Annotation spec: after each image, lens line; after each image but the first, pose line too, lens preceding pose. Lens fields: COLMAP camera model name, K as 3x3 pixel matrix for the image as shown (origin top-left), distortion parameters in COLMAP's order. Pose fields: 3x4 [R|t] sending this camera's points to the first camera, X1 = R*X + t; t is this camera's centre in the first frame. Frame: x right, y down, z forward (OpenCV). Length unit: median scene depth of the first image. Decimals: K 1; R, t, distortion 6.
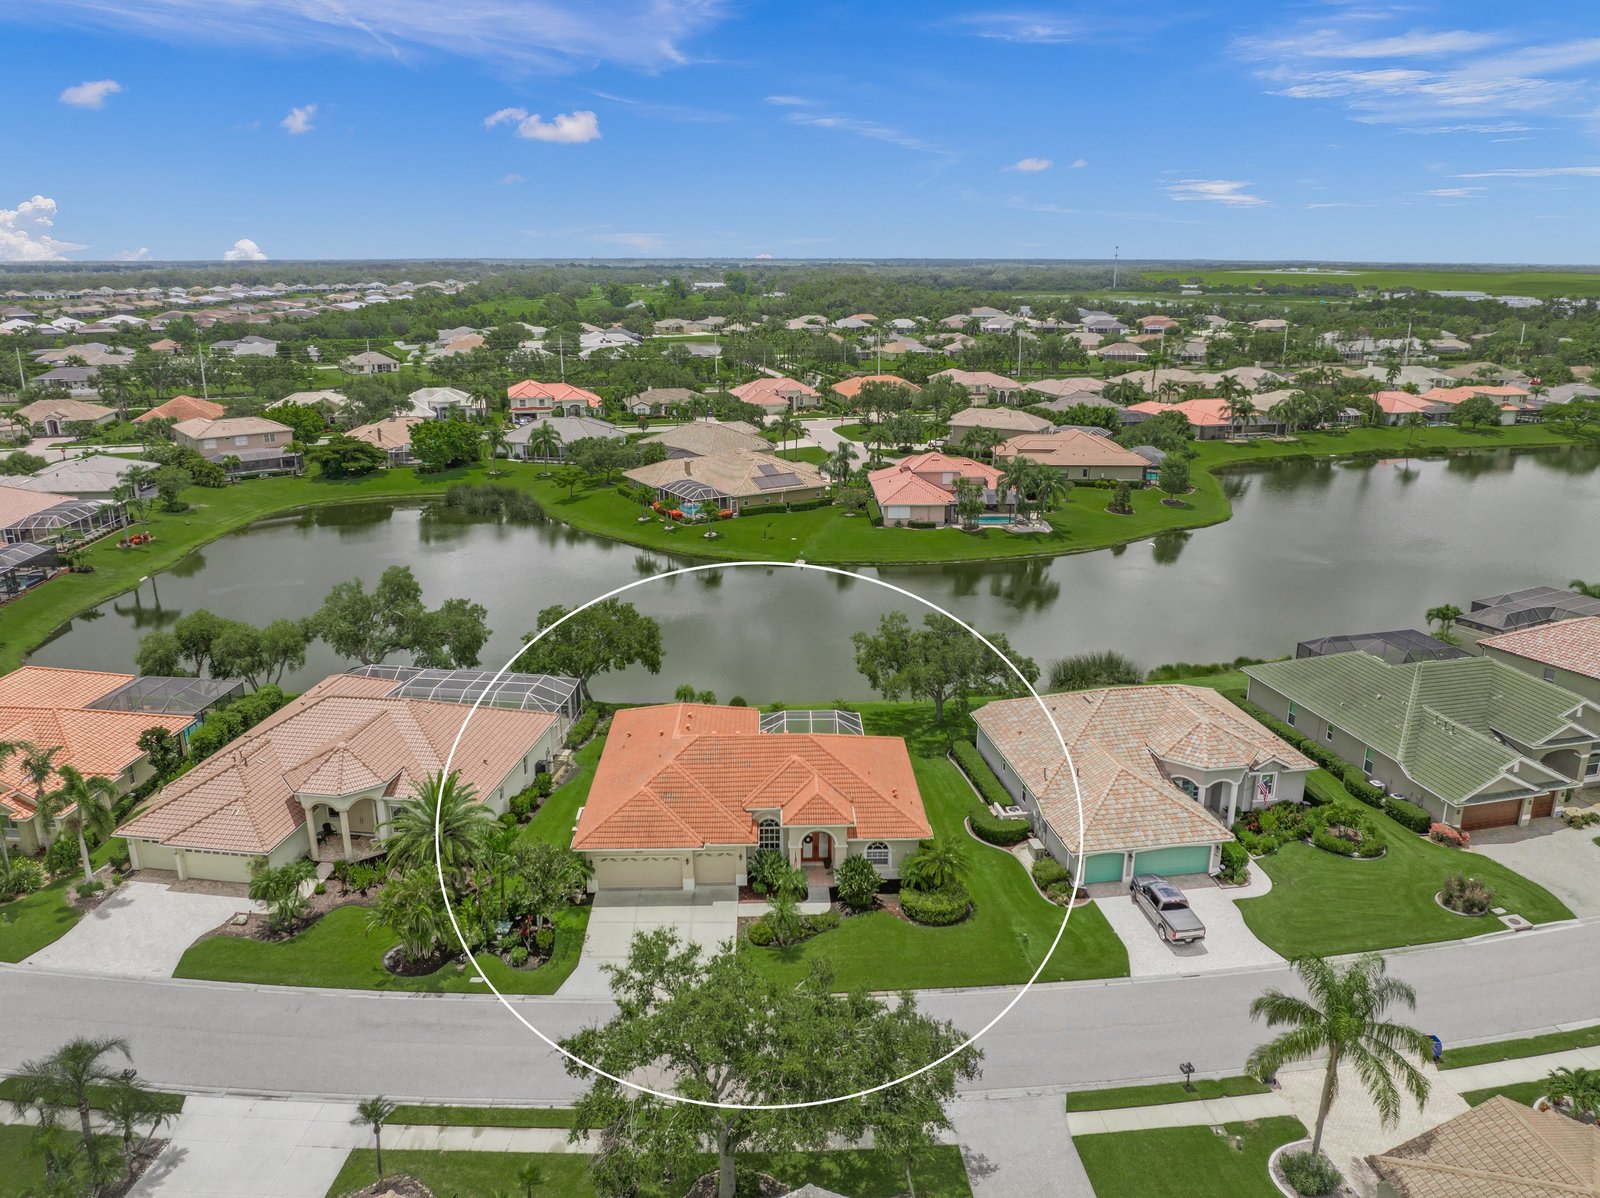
lens RADIAL K [[1162.8, 0, 799.5], [0, 1162.8, 606.6], [0, 0, 1]] dist [-0.029816, -0.005903]
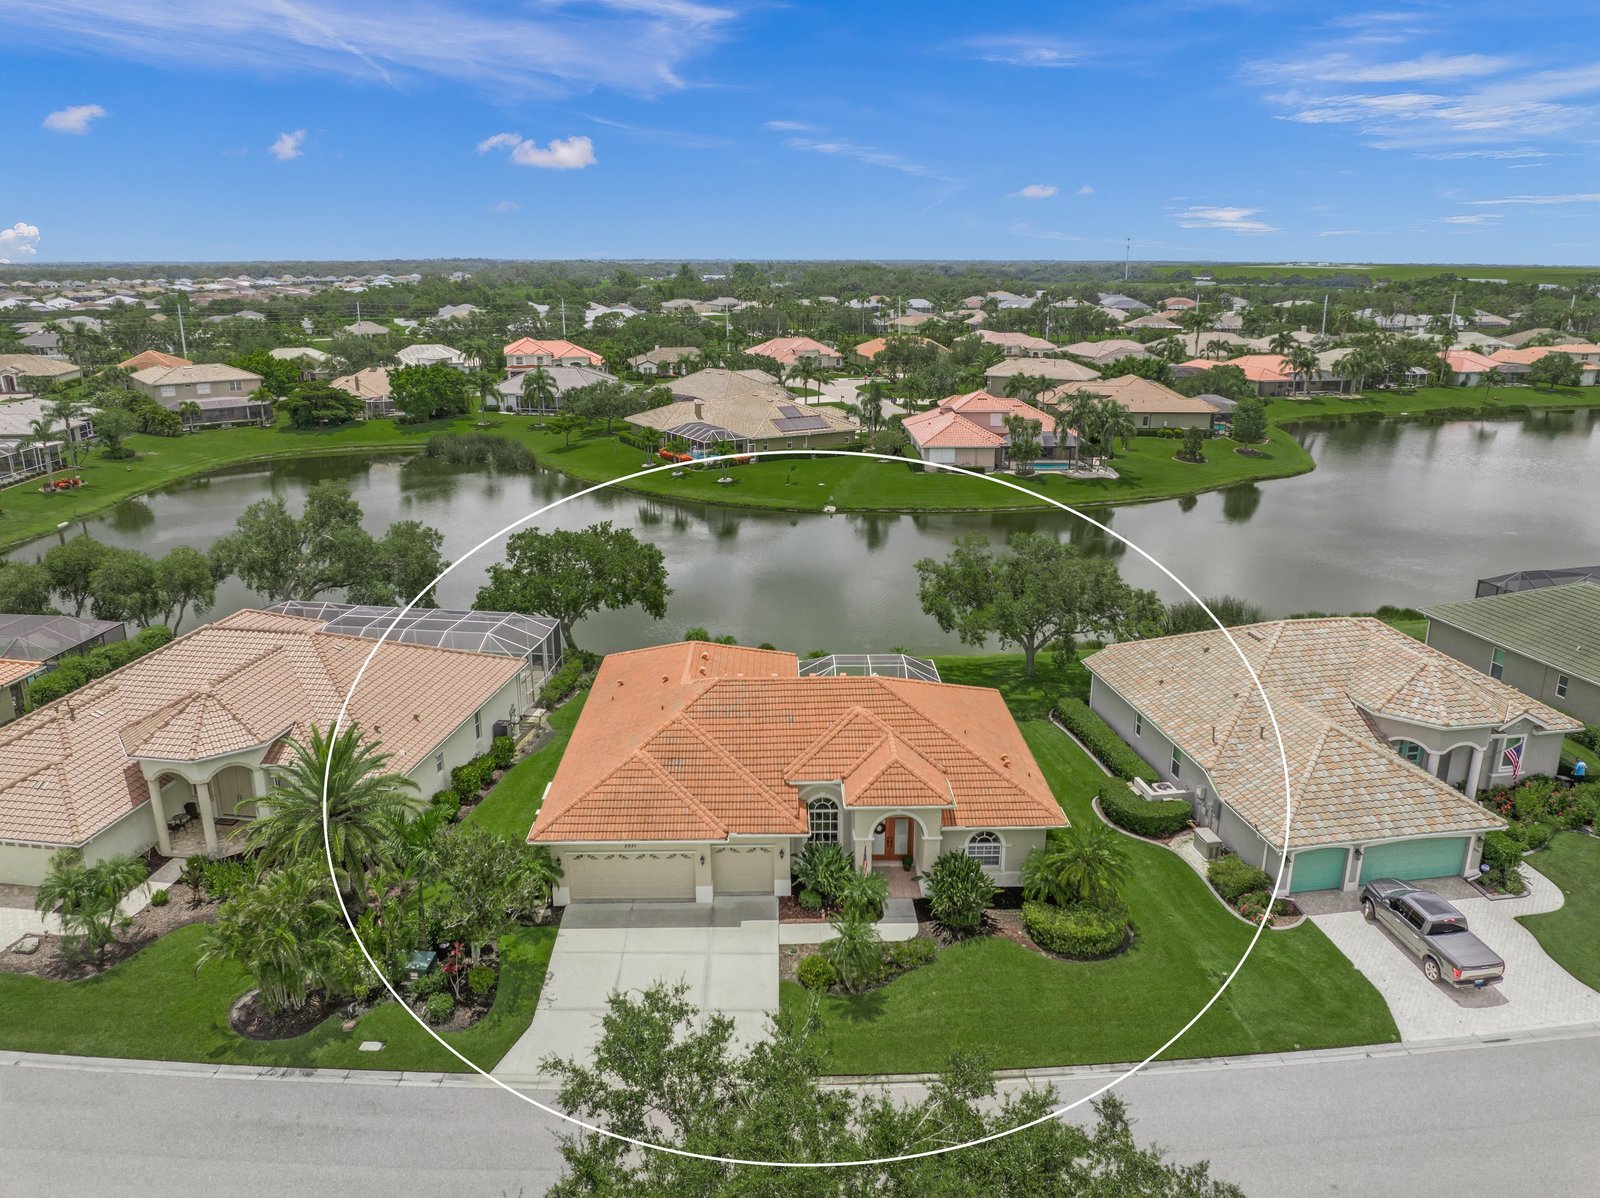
lens RADIAL K [[1162.8, 0, 794.5], [0, 1162.8, 585.0], [0, 0, 1]] dist [-0.029816, -0.005903]
pose [[0.999937, 0.000570, -0.011185, -0.027884], [-0.000743, 0.999879, -0.015517, 0.054973], [0.011175, 0.015524, 0.999817, 0.252997]]
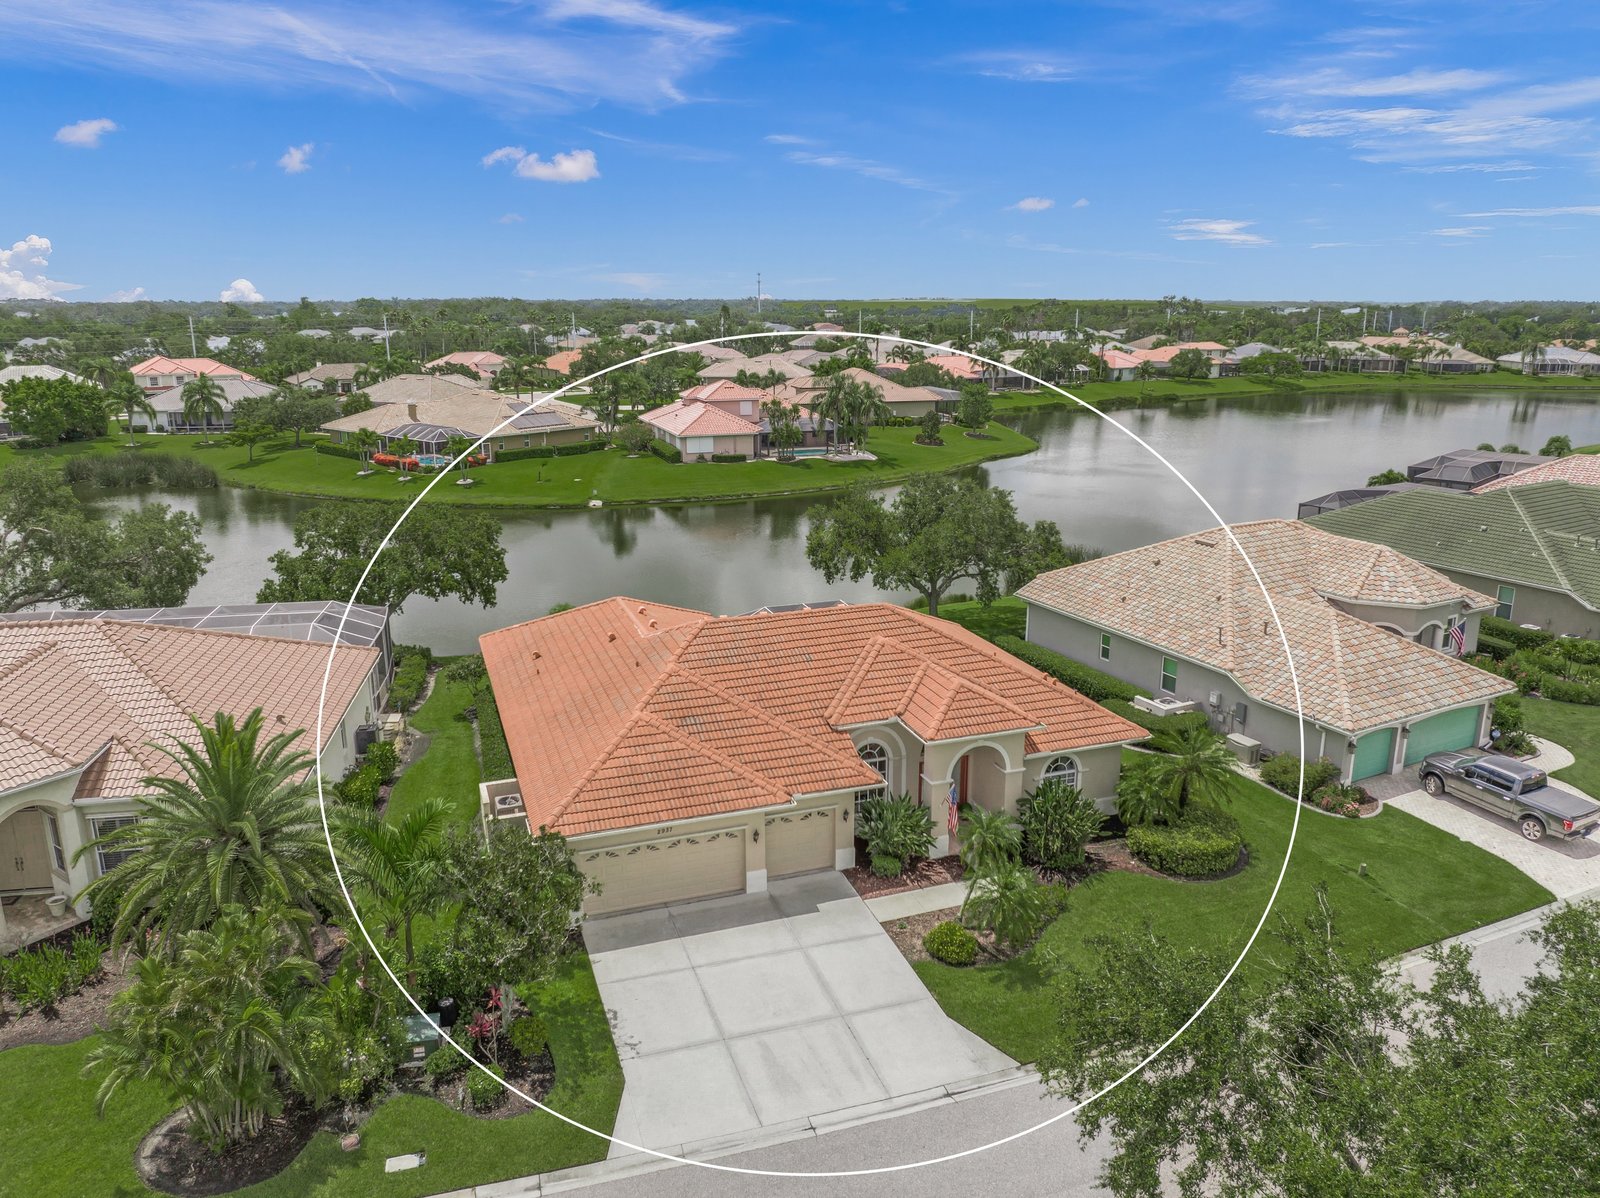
lens RADIAL K [[1162.8, 0, 827.2], [0, 1162.8, 593.8], [0, 0, 1]] dist [-0.029816, -0.005903]
pose [[0.948839, -0.081264, 0.305125, -0.166153], [0.093098, 0.995358, -0.024410, 0.097828], [-0.301725, 0.051567, 0.951999, 0.375989]]
